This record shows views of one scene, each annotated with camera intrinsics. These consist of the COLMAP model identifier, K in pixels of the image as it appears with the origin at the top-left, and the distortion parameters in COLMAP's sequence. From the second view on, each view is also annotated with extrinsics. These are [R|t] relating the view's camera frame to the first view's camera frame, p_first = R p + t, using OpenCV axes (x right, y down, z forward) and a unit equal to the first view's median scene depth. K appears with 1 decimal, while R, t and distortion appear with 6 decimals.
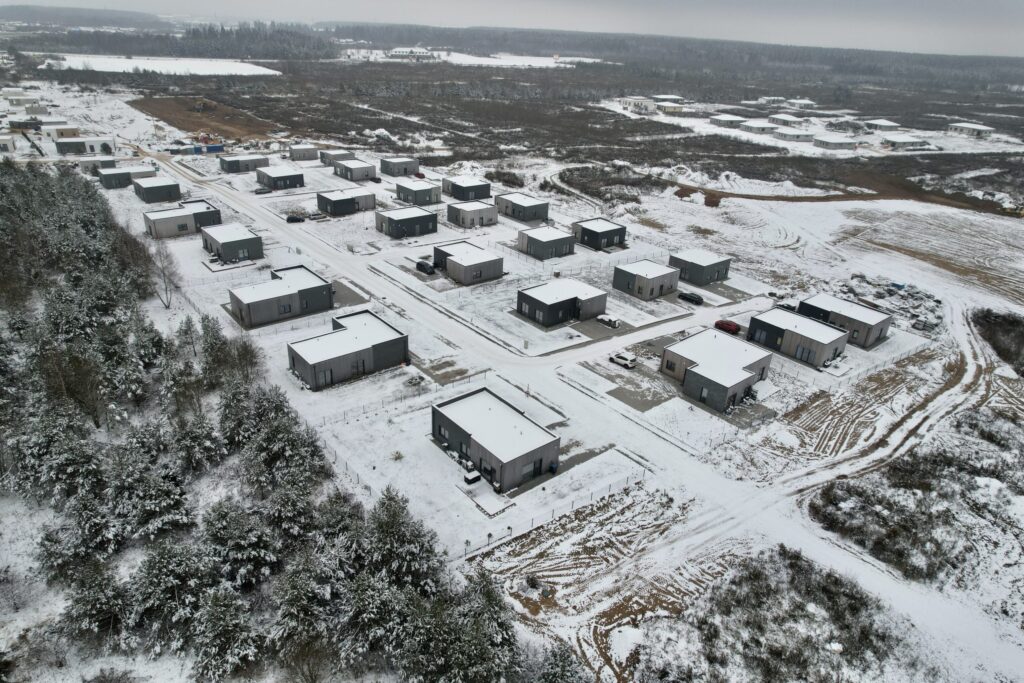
lens RADIAL K [[657.5, 0, 512.0], [0, 657.5, 341.5], [0, 0, 1]] dist [-0.086932, 0.079430]
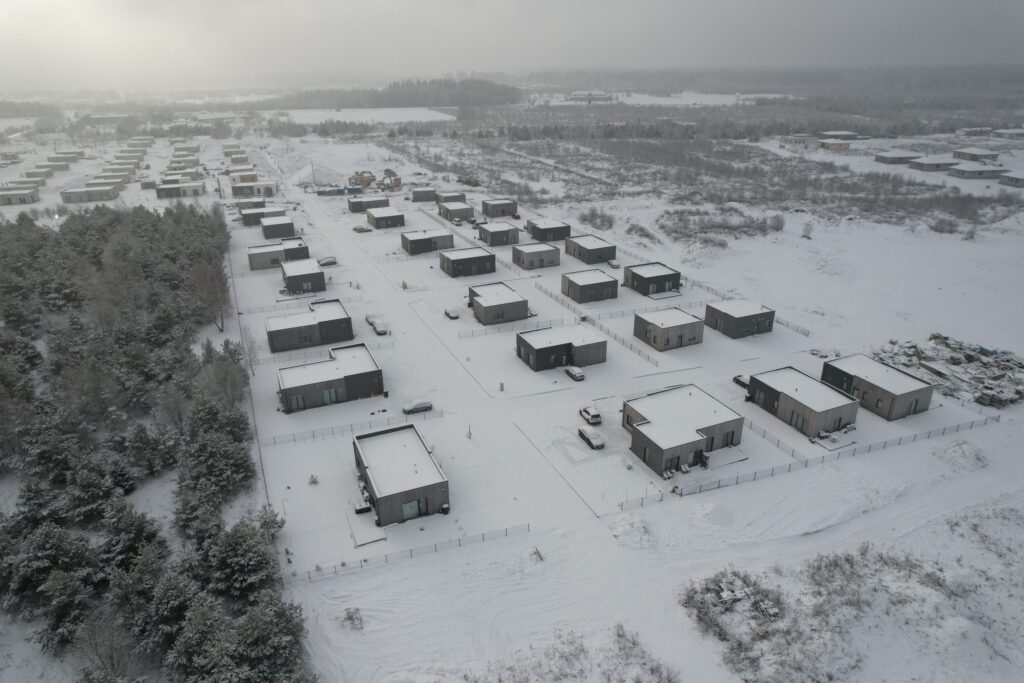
lens RADIAL K [[657.5, 0, 512.0], [0, 657.5, 341.5], [0, 0, 1]] dist [-0.086932, 0.079430]
pose [[0.958375, 0.058314, -0.279495, 0.238728], [-0.073593, 0.996296, -0.044479, -0.015956], [0.275866, 0.063197, 0.959116, 0.021998]]
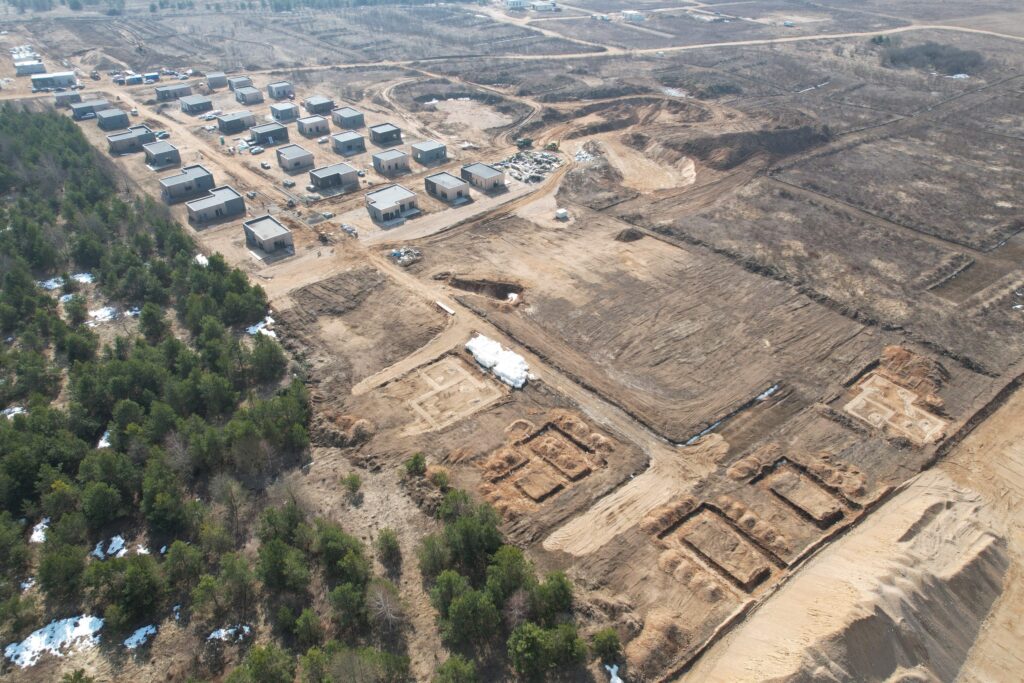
lens RADIAL K [[657.5, 0, 512.0], [0, 657.5, 341.5], [0, 0, 1]] dist [-0.086932, 0.079430]
pose [[0.998510, -0.054227, 0.006037, 0.464784], [0.052389, 0.983766, 0.171638, 0.092809], [-0.015247, -0.171066, 0.985142, -0.787262]]
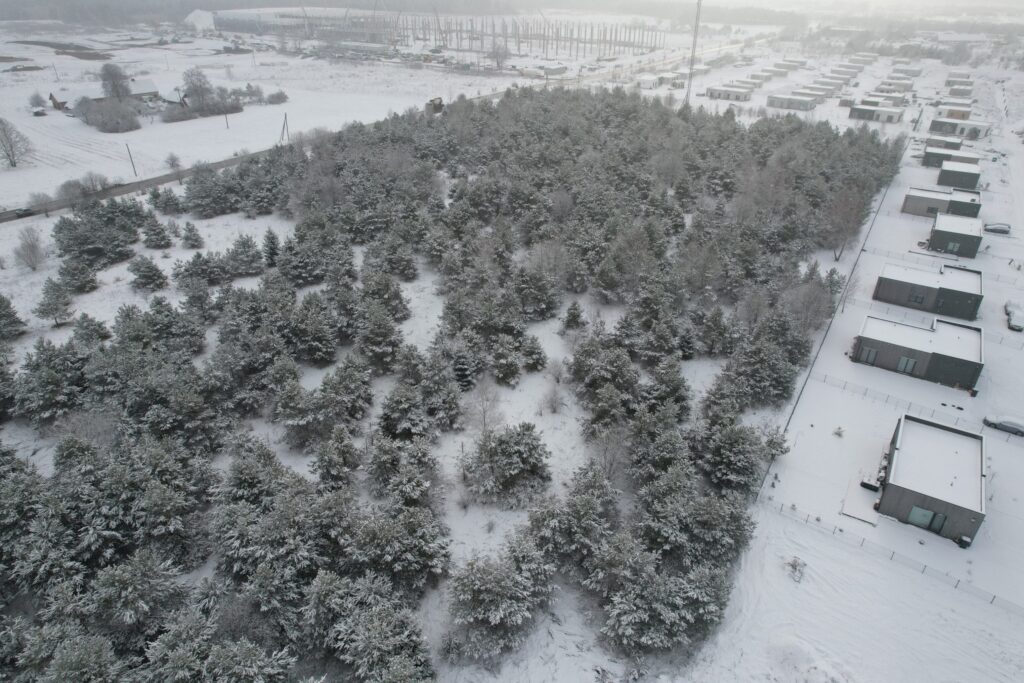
lens RADIAL K [[657.5, 0, 512.0], [0, 657.5, 341.5], [0, 0, 1]] dist [-0.086932, 0.079430]
pose [[0.299969, 0.427491, -0.852801, 0.269577], [-0.410351, 0.864857, 0.289196, -0.017766], [0.861180, 0.263198, 0.434852, 0.035659]]
